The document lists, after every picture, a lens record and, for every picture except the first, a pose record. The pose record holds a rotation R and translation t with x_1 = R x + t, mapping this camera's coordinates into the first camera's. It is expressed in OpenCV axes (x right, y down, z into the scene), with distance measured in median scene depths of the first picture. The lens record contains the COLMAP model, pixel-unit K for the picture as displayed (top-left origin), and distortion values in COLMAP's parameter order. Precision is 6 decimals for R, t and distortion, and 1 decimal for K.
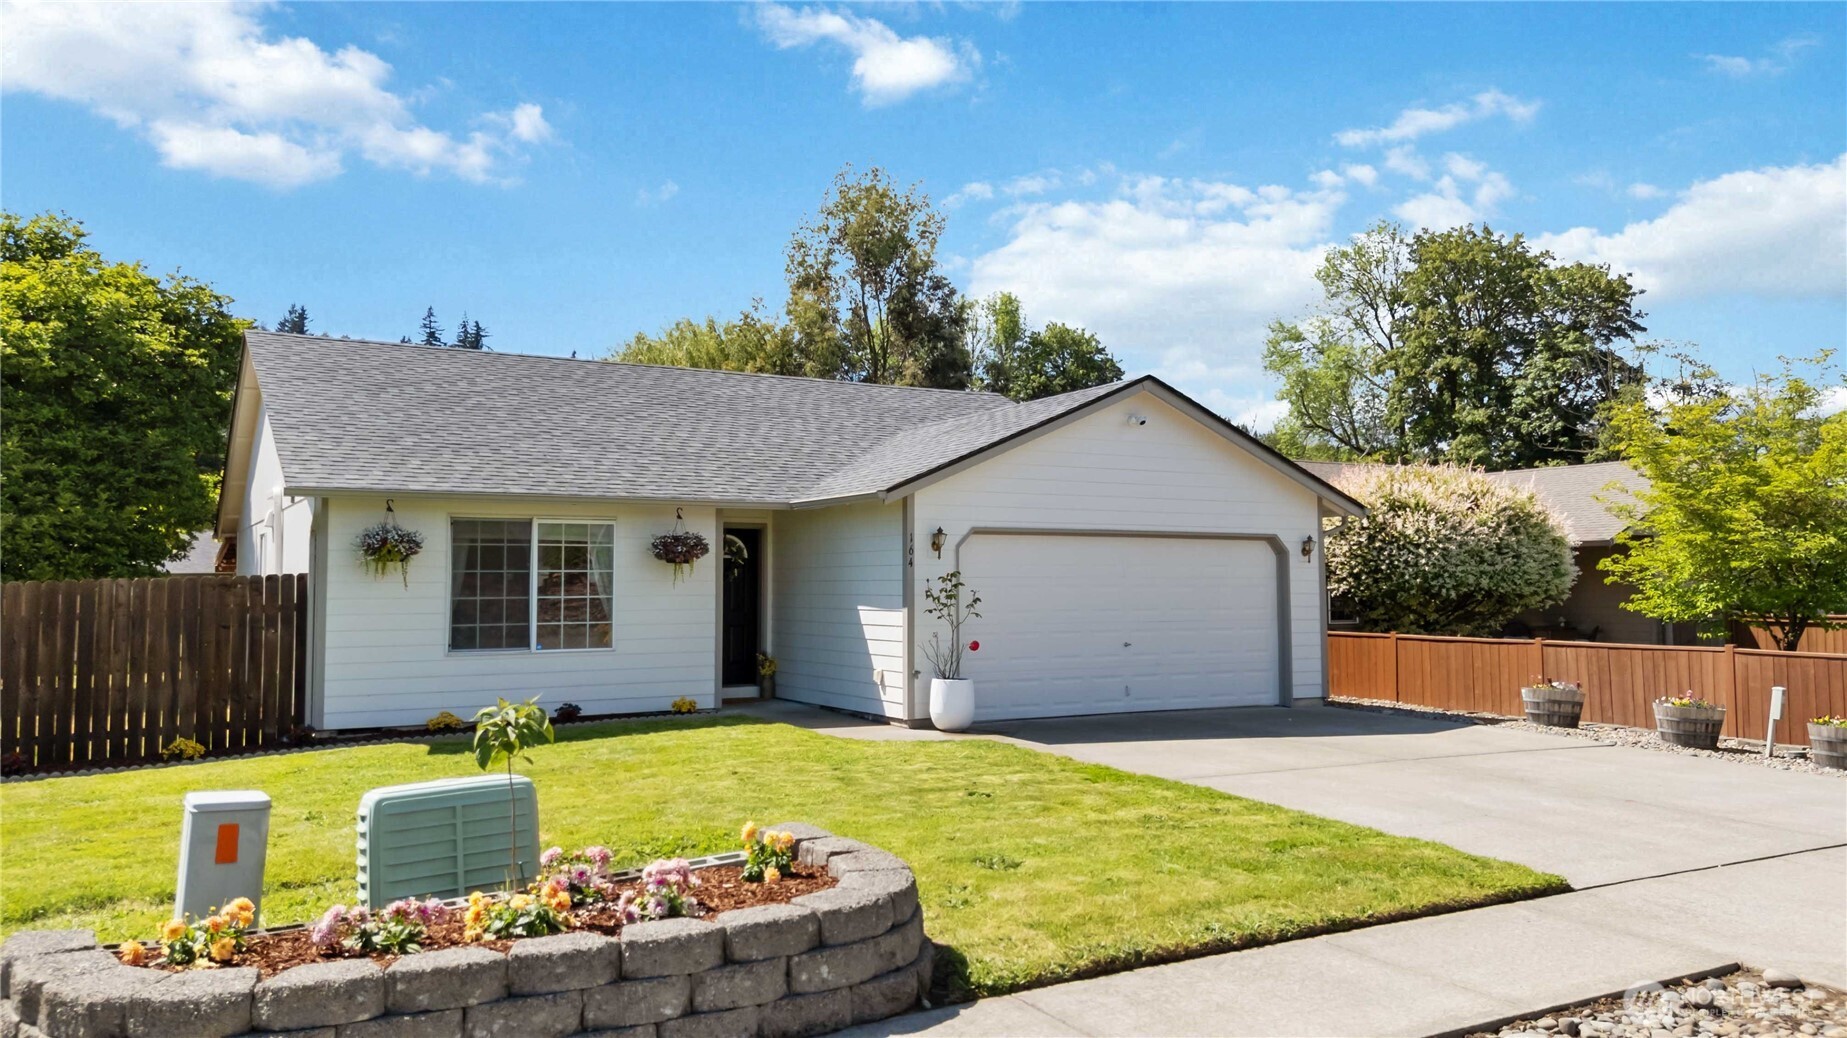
lens RADIAL K [[1355.2, 0, 923.5], [0, 1355.2, 519.0], [0, 0, 1]] dist [0.072891, -0.073274]
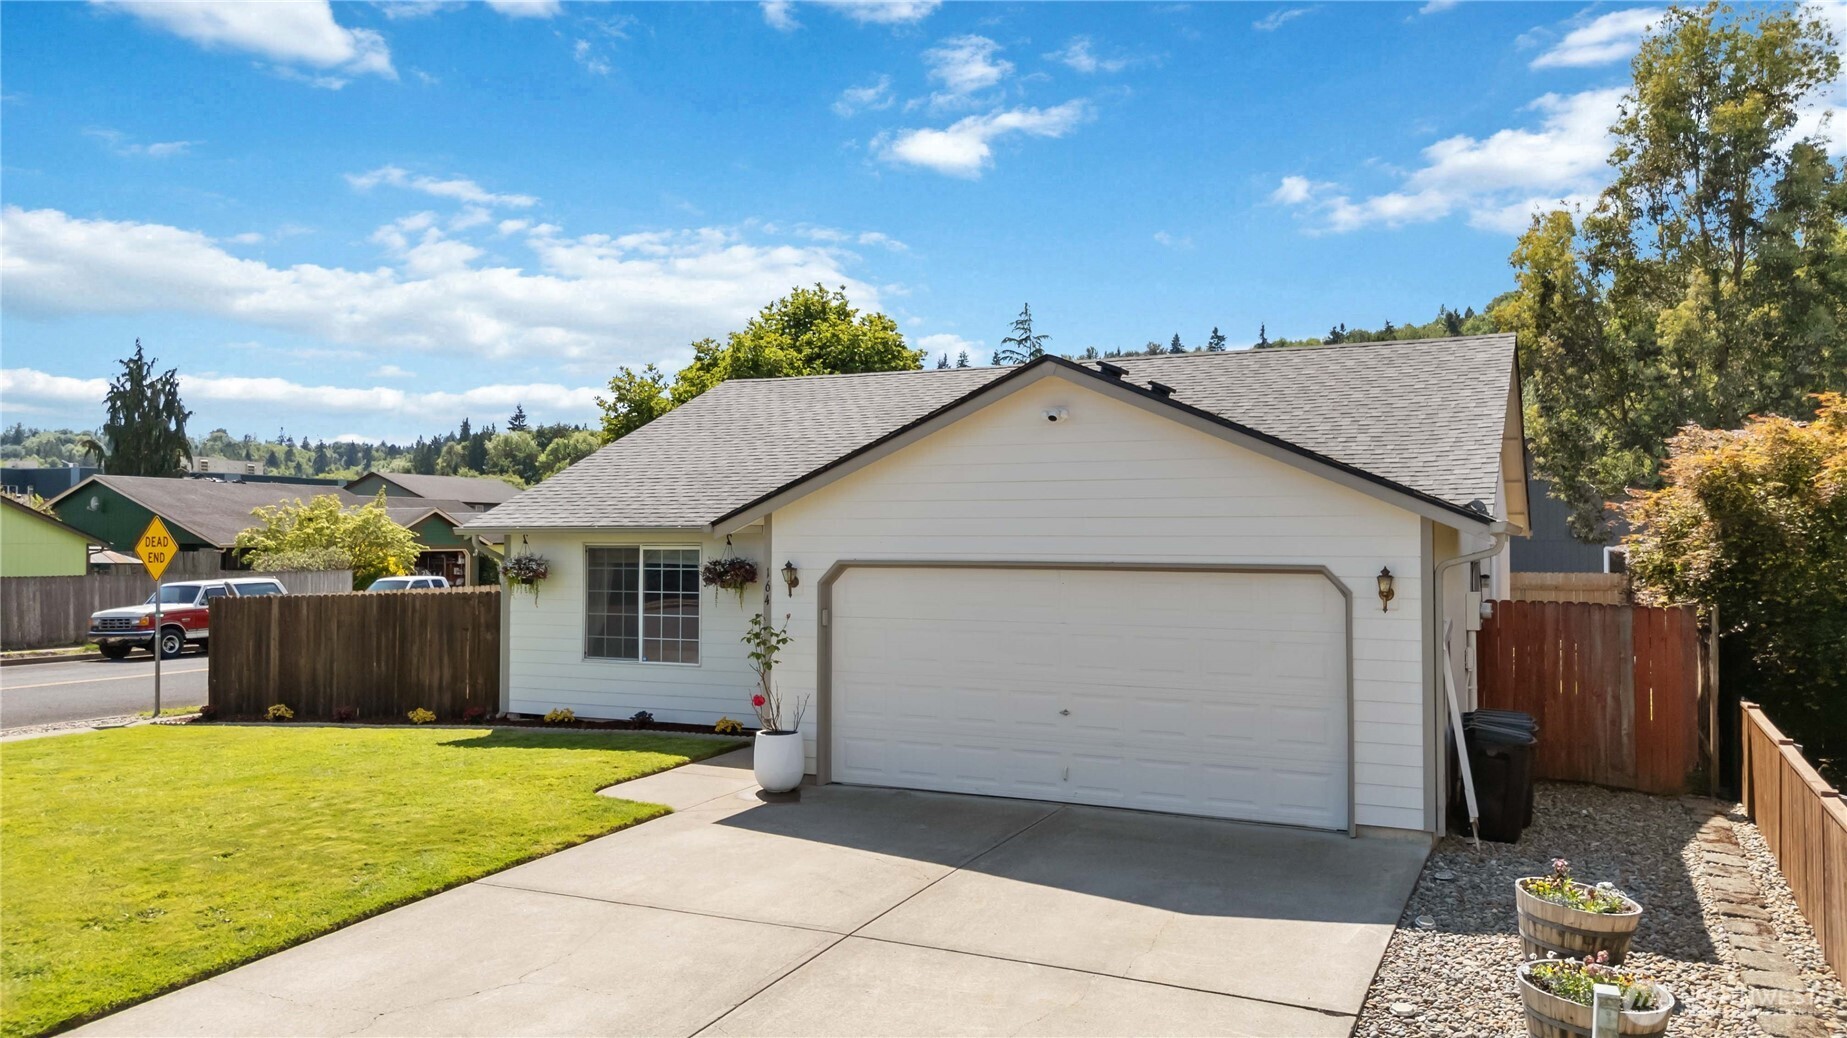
lens RADIAL K [[1355.2, 0, 923.5], [0, 1355.2, 519.0], [0, 0, 1]] dist [0.072891, -0.073274]
pose [[0.570987, -0.006527, -0.820933, 0.566828], [0.040431, 0.998979, 0.020178, -0.026183], [0.819963, -0.044712, 0.570668, 0.397963]]
